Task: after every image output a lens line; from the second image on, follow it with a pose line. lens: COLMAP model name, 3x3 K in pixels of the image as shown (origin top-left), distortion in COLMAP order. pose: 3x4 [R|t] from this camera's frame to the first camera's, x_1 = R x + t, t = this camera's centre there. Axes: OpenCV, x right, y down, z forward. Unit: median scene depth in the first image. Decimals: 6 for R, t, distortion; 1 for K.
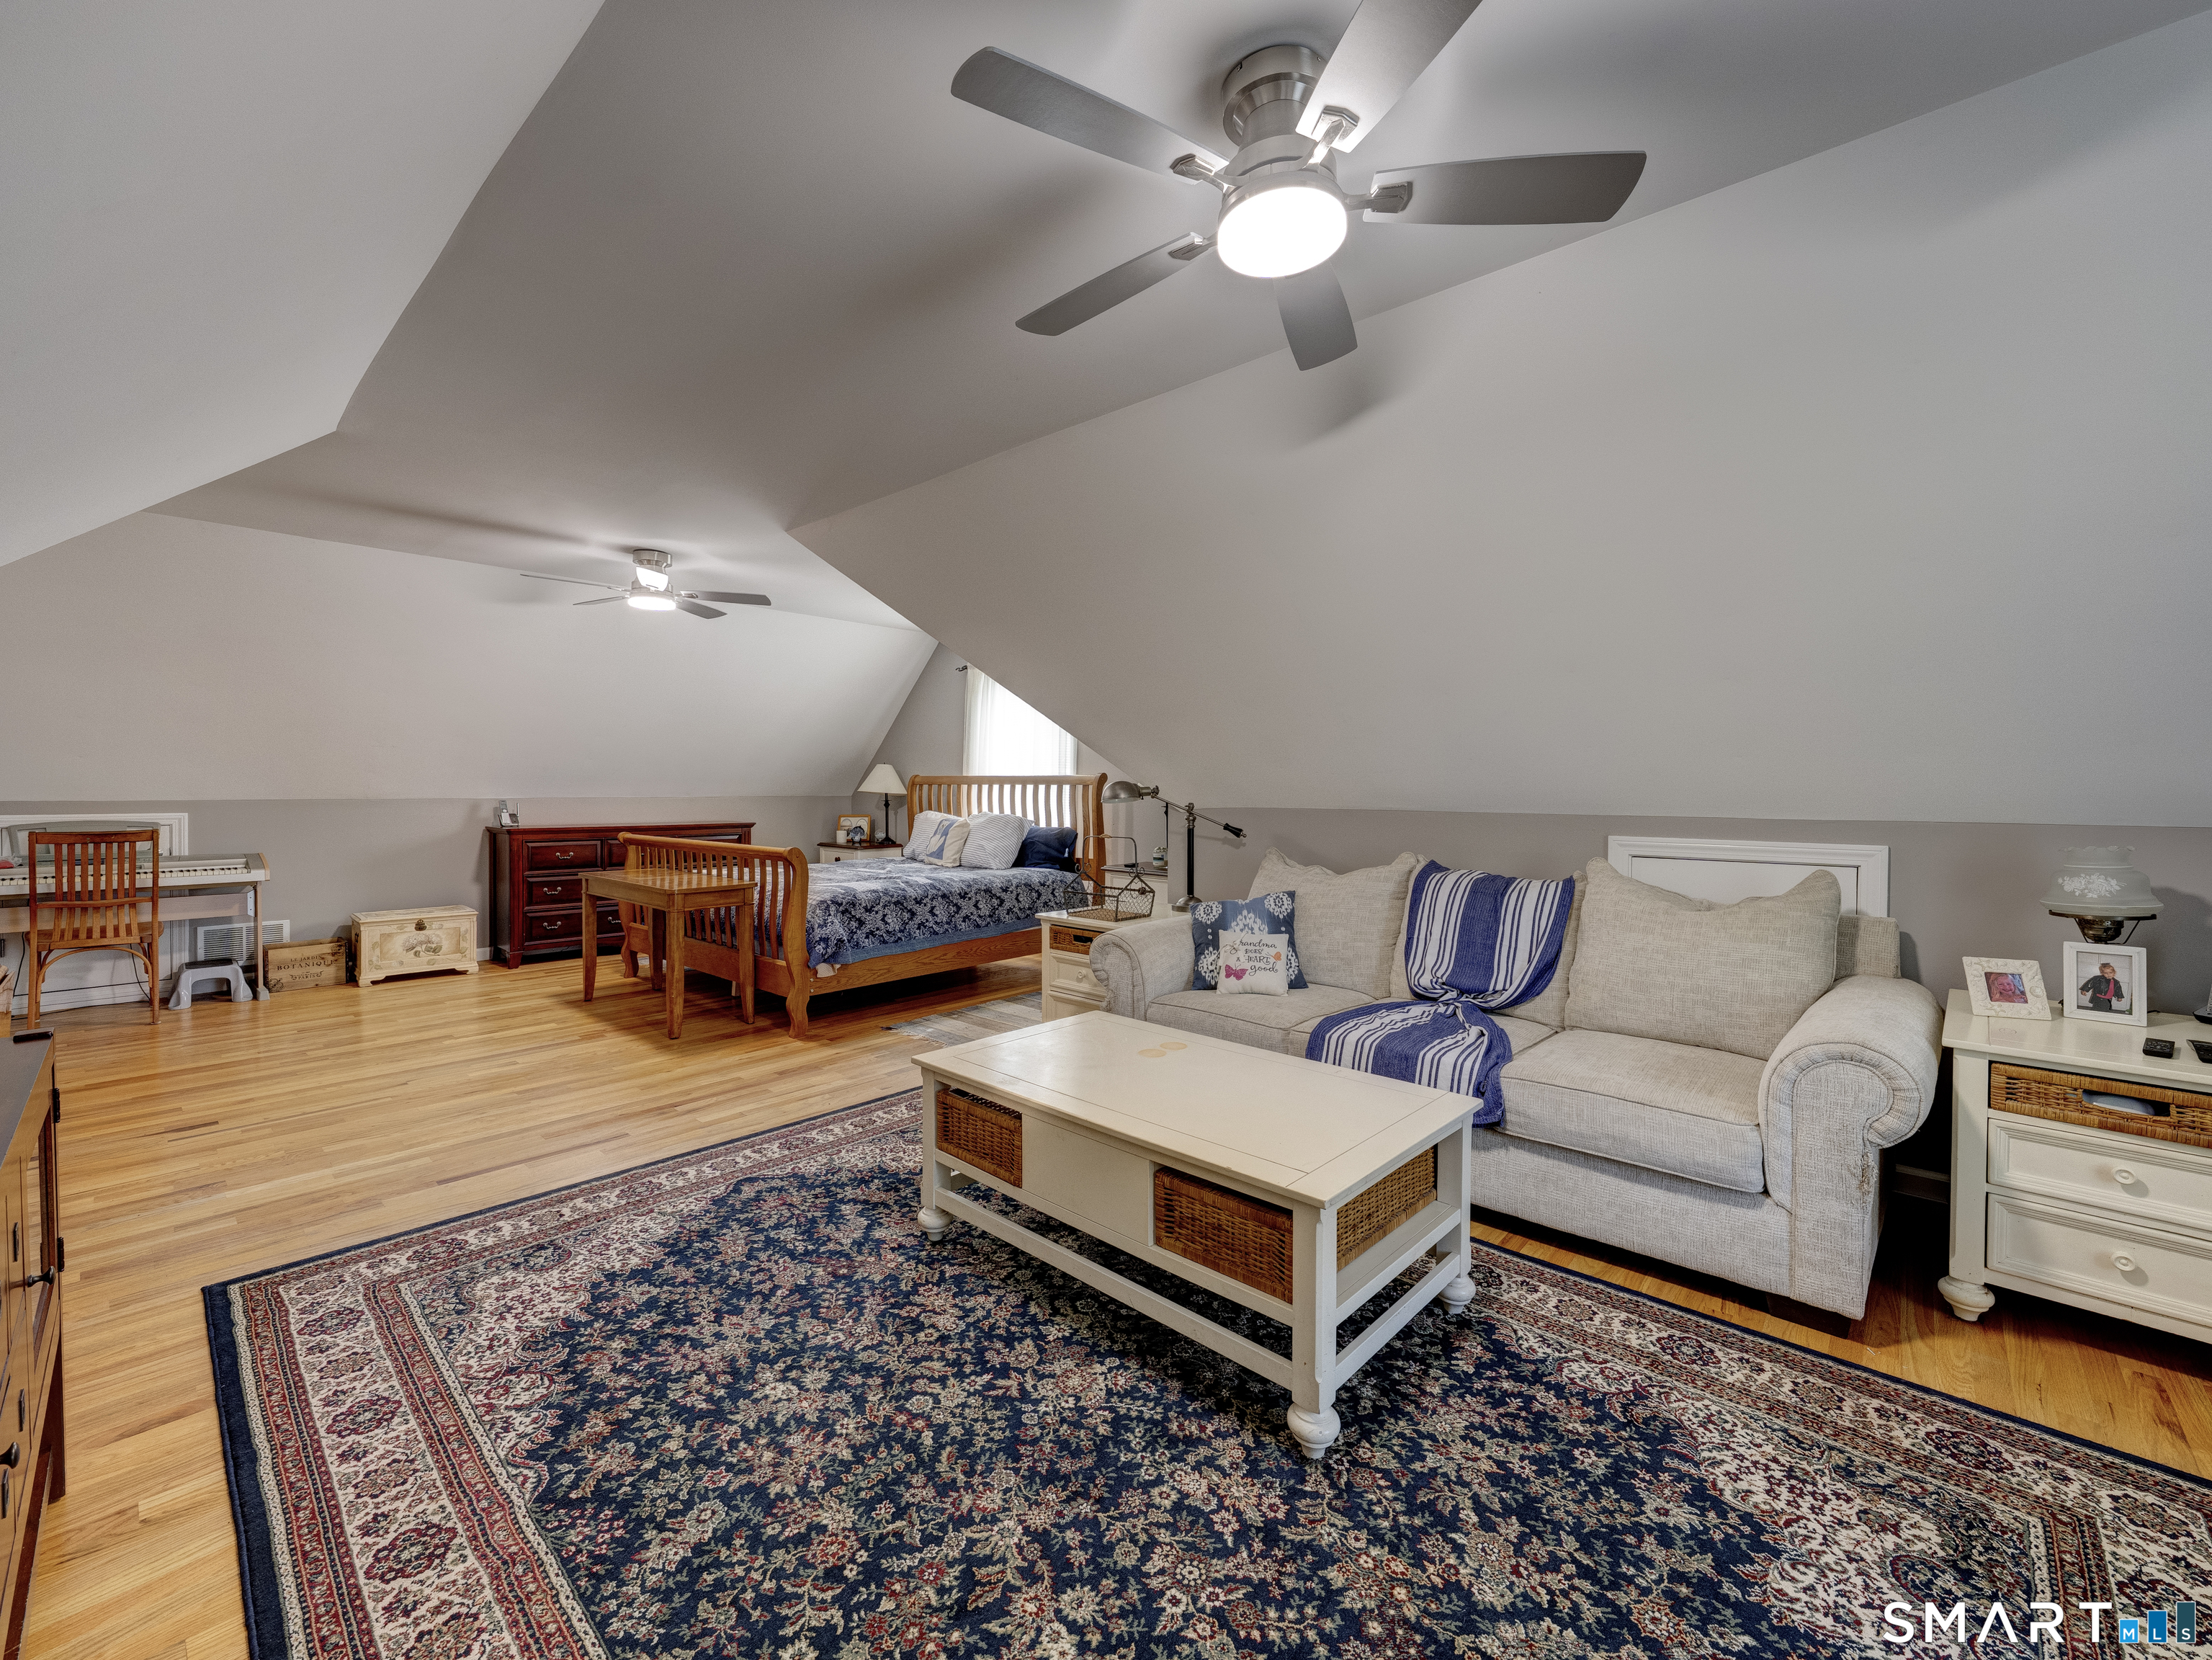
lens RADIAL K [[903.0, 0, 964.4], [0, 903.0, 801.7], [0, 0, 1]] dist [-0.006604, 0.000032]
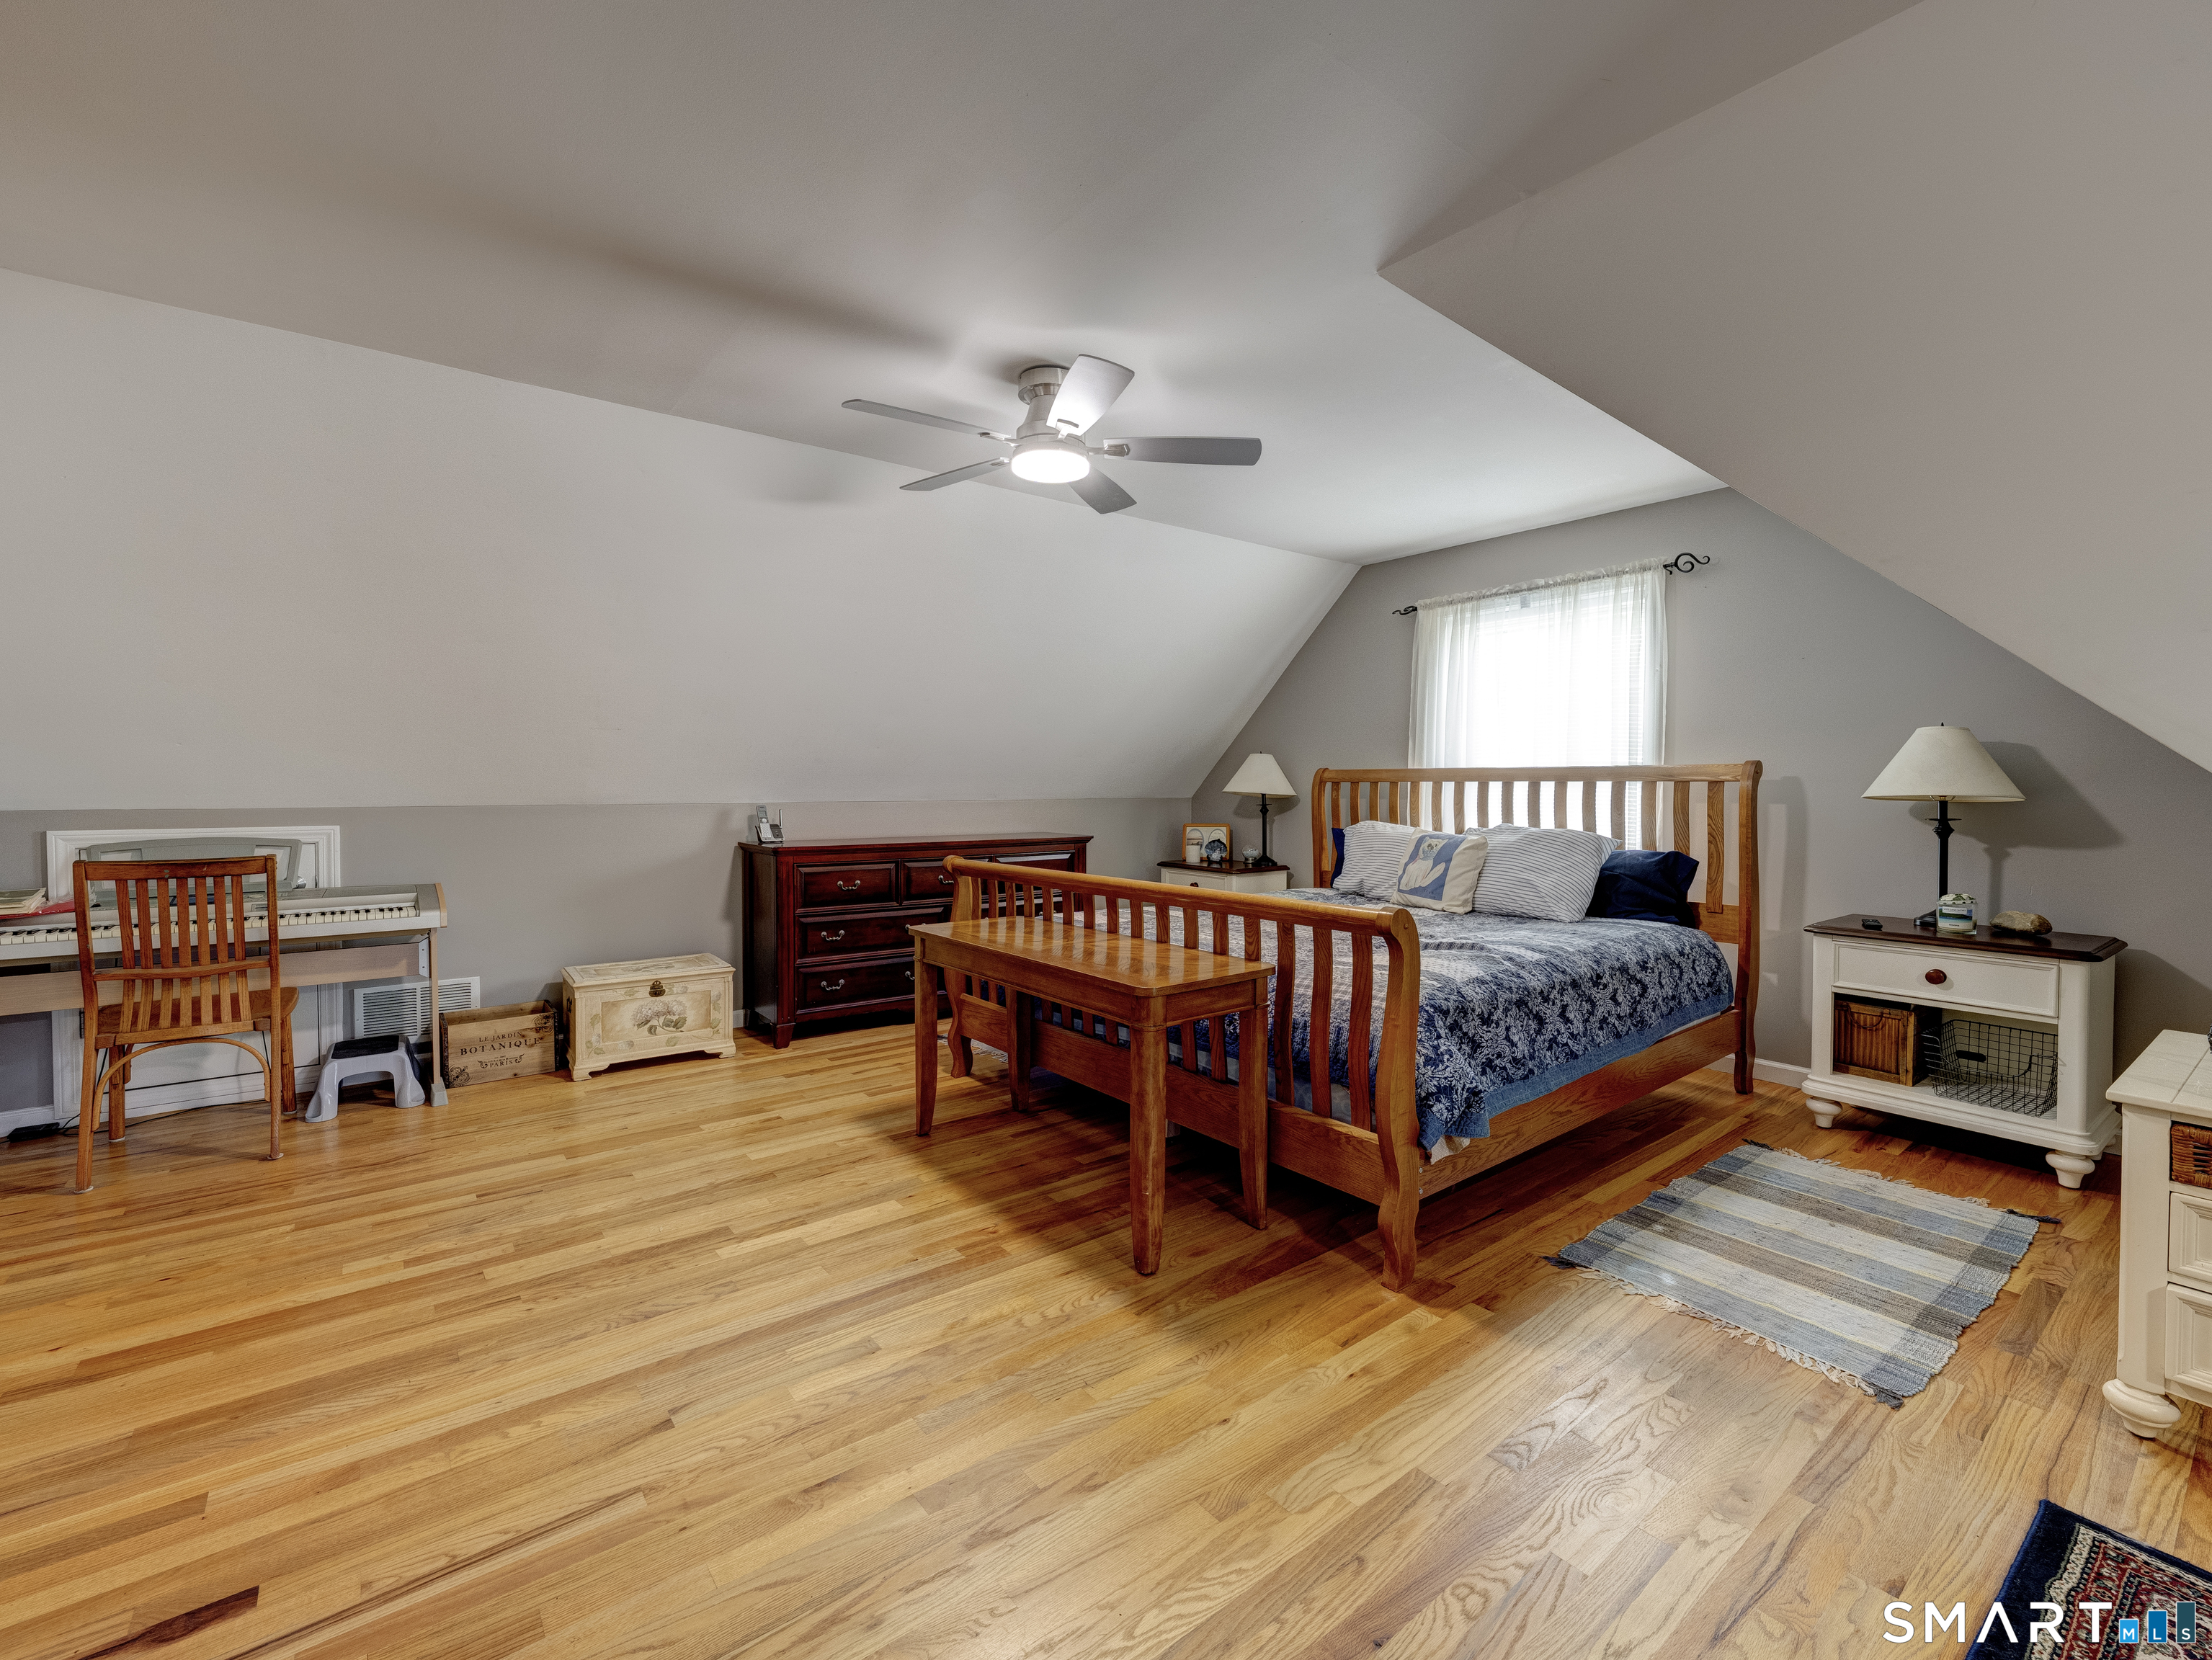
lens RADIAL K [[899.9, 0, 1044.1], [0, 899.9, 806.6], [0, 0, 1]] dist [-0.005681, 0.000244]
pose [[0.994270, 0.000293, -0.106895, -0.362445], [0.000540, 0.999970, 0.007762, -0.010189], [0.106894, -0.007775, 0.994240, 0.537078]]
